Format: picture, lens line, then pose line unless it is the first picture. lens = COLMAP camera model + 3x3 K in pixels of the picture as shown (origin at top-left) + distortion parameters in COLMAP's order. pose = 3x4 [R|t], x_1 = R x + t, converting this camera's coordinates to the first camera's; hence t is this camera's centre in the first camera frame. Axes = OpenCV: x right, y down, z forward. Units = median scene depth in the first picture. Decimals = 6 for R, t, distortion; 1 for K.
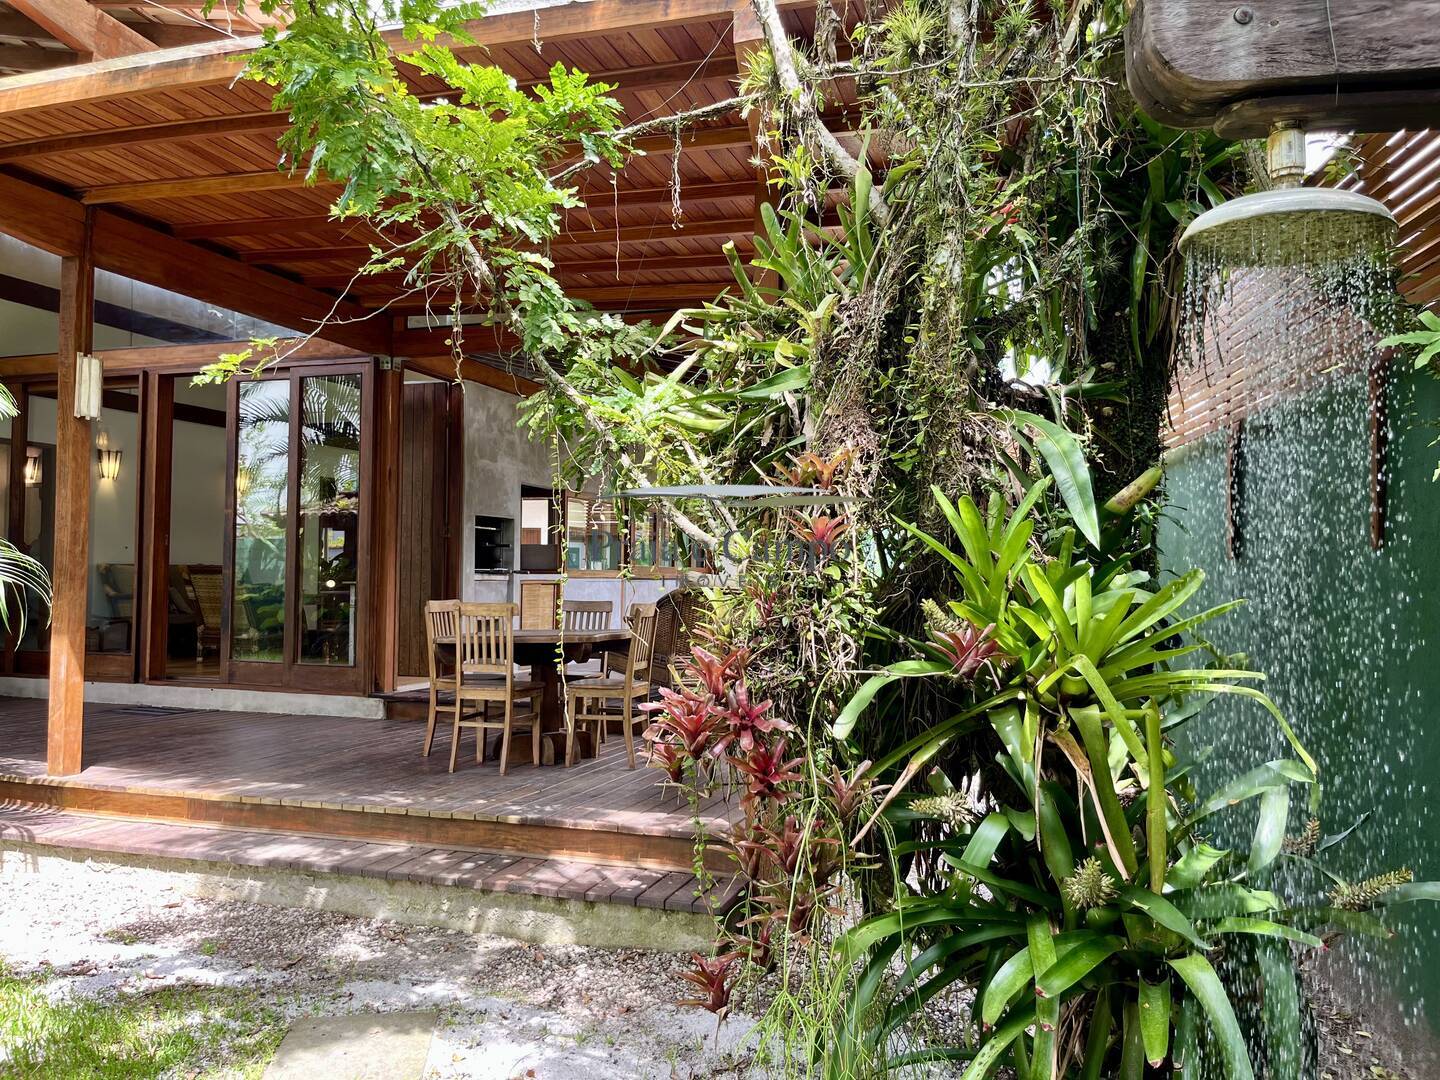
lens RADIAL K [[1091.2, 0, 718.9], [0, 1091.2, 546.3], [0, 0, 1]] dist [0.065605, -0.094458]
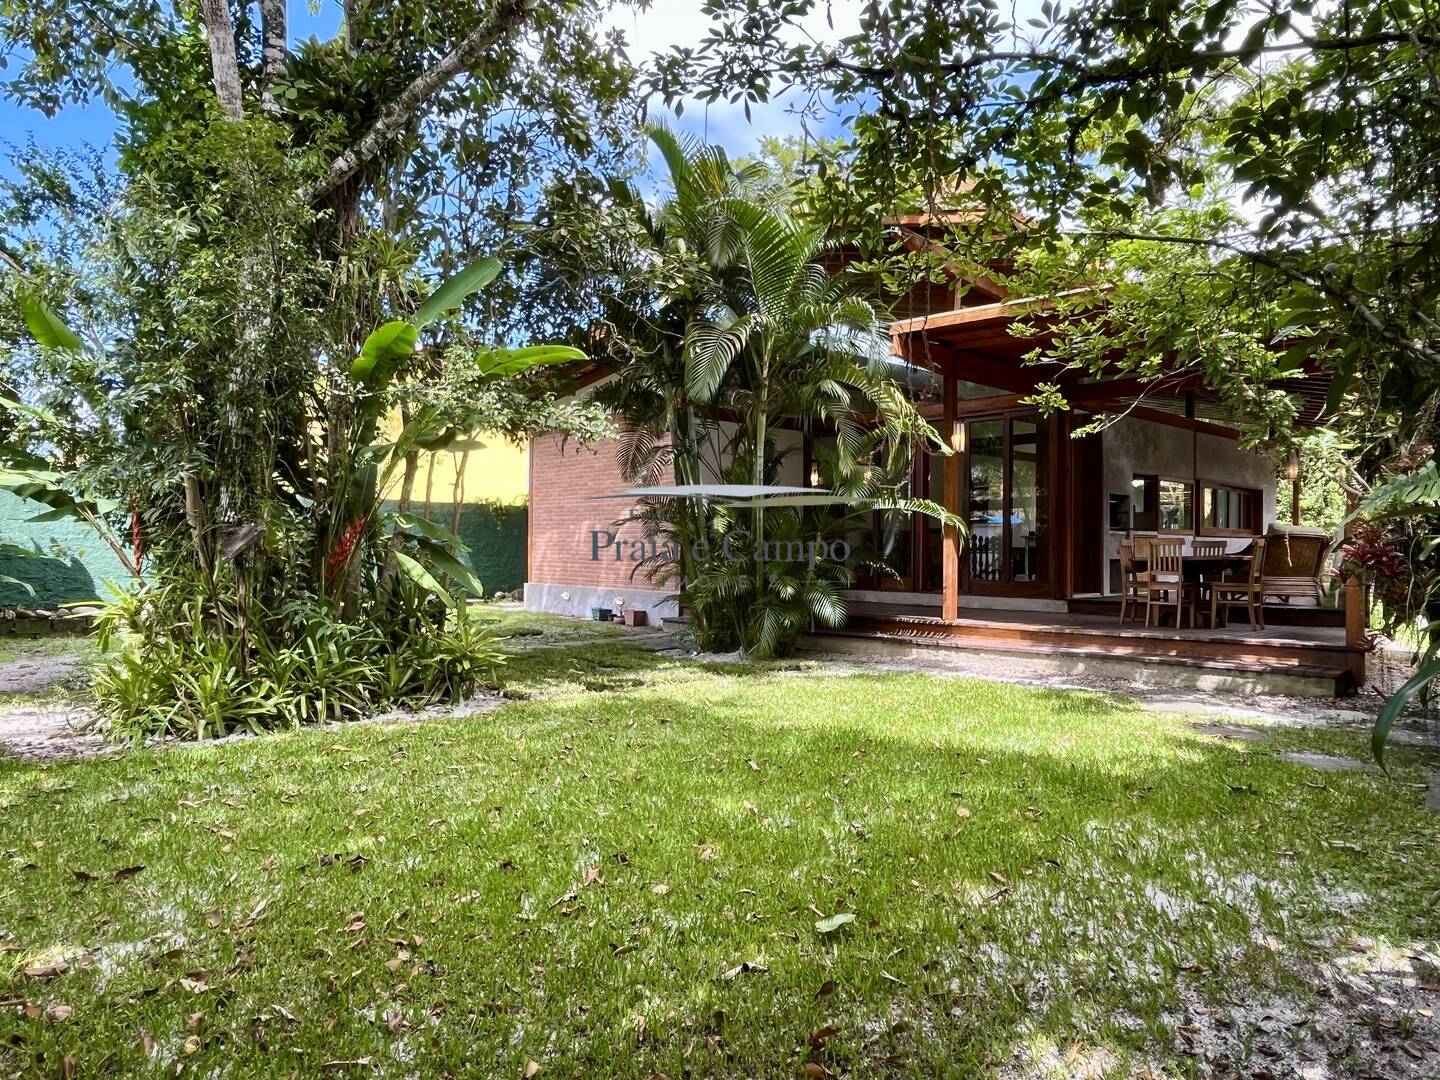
lens RADIAL K [[933.3, 0, 720.0], [0, 933.3, 540.0], [0, 0, 1]] dist [0.000024, 0.000309]
pose [[0.888178, -0.011766, -0.459350, -0.162003], [0.017771, 0.999804, 0.008752, 0.028749], [0.459157, -0.015936, 0.888212, -0.815355]]
